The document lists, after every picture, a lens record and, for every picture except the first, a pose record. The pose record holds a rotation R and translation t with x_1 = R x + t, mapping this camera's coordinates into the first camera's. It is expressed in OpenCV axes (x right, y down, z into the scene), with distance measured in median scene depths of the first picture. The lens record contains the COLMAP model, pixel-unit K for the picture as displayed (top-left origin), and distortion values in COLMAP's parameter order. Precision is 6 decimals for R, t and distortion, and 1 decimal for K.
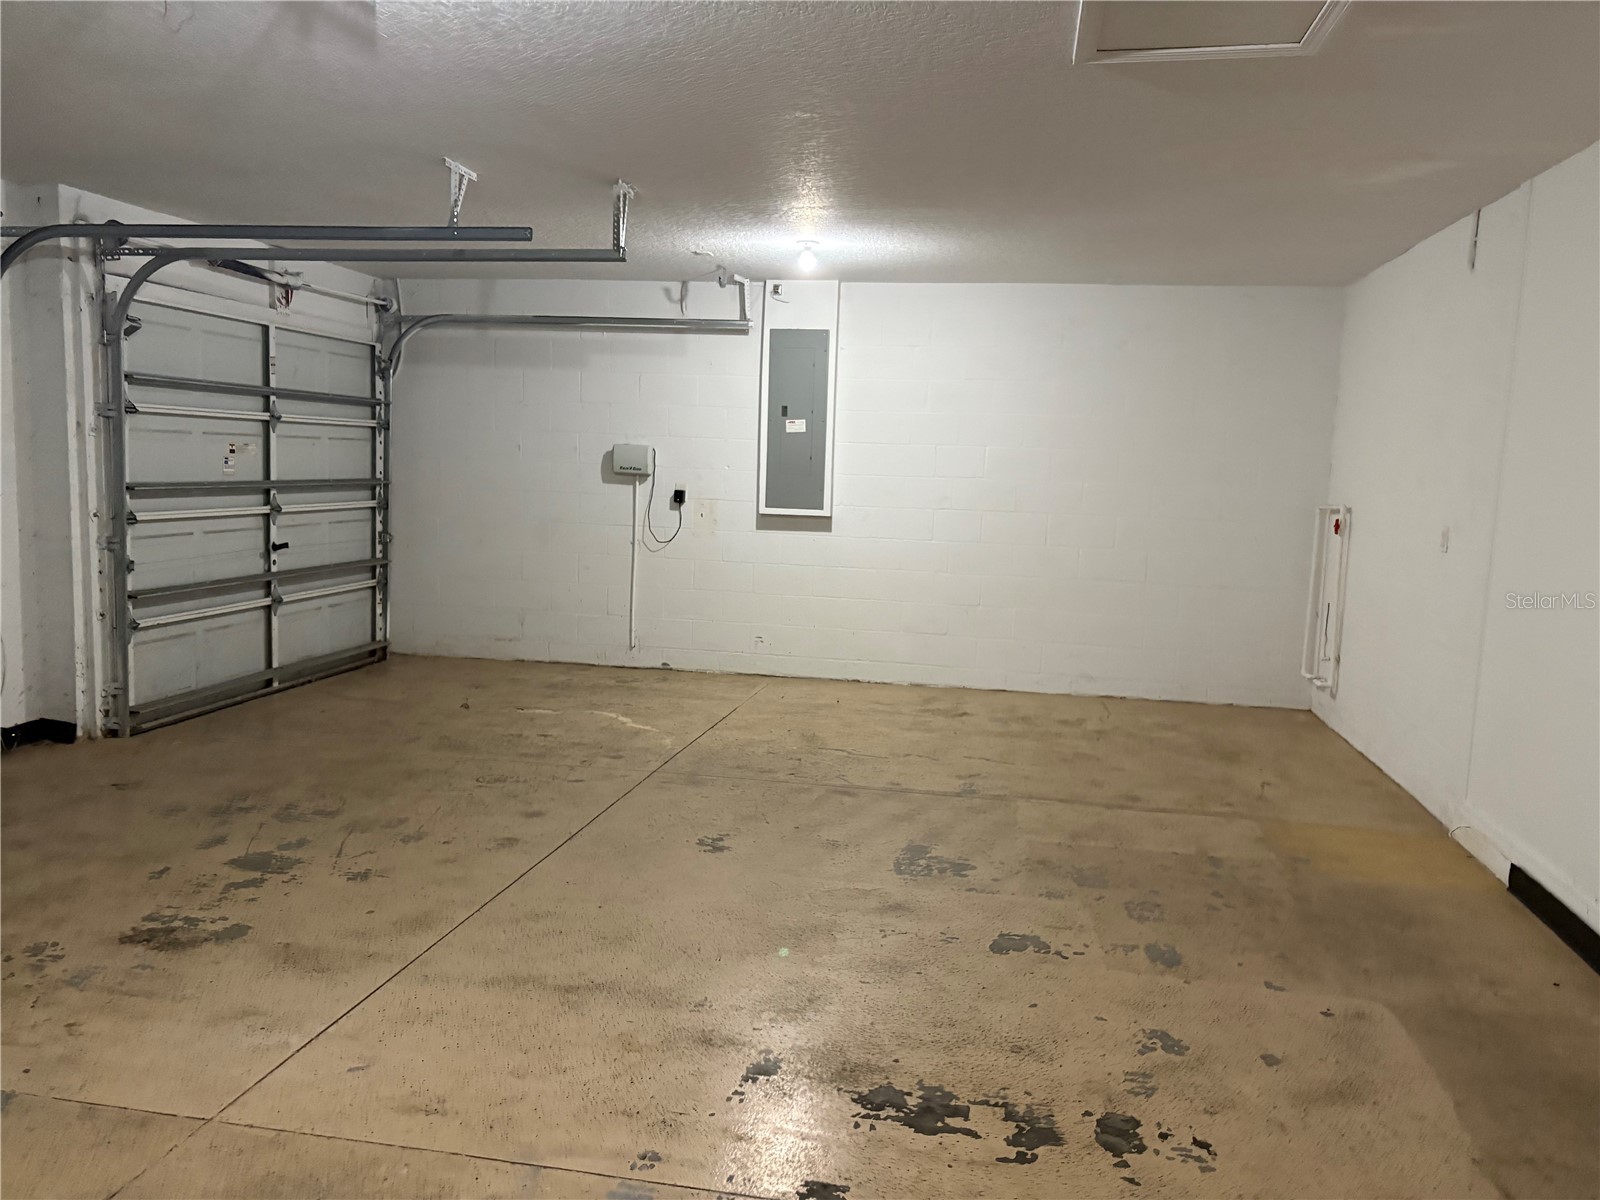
lens RADIAL K [[1223.5, 0, 799.6], [0, 1223.5, 652.9], [0, 0, 1]] dist [0.055323, -0.053790]
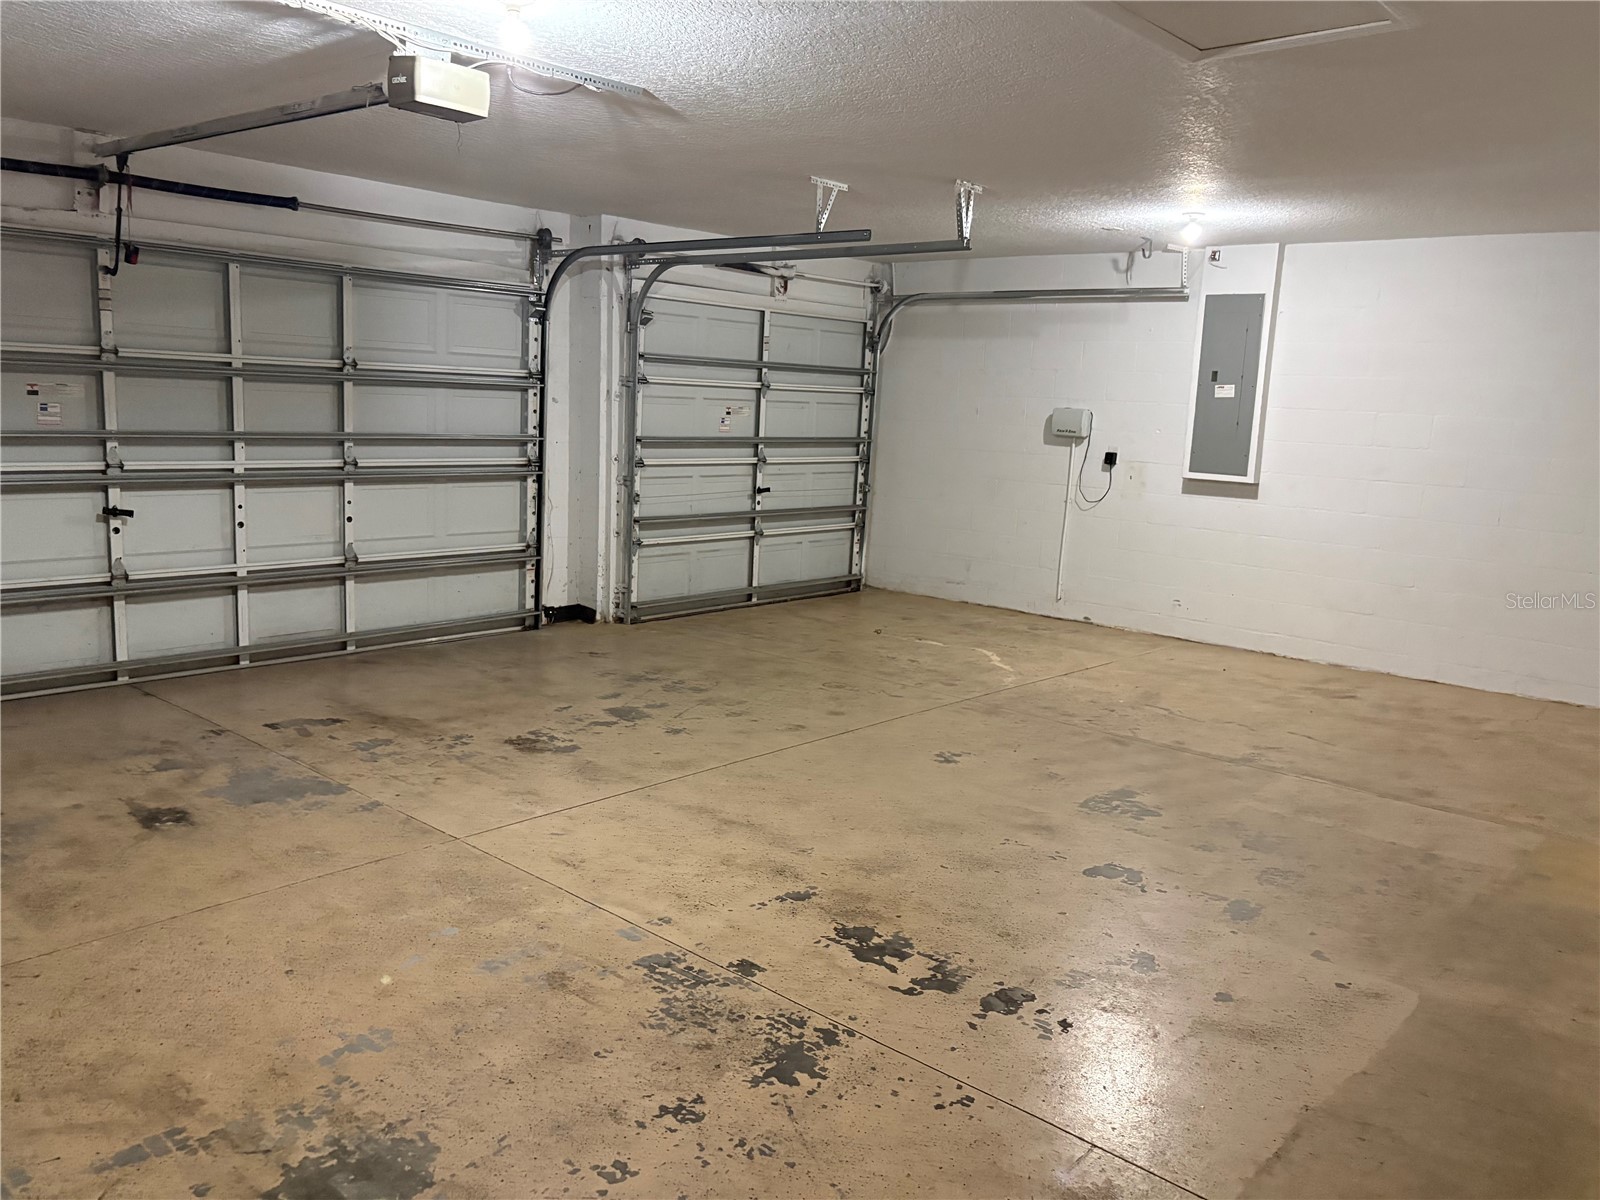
lens RADIAL K [[1215.7, 0, 800.1], [0, 1215.7, 665.8], [0, 0, 1]] dist [0.173687, -0.458804]
pose [[0.853744, 0.119718, -0.506743, 0.313581], [-0.097723, 0.992756, 0.069898, 0.000914], [0.511440, -0.010155, 0.859259, -0.061545]]
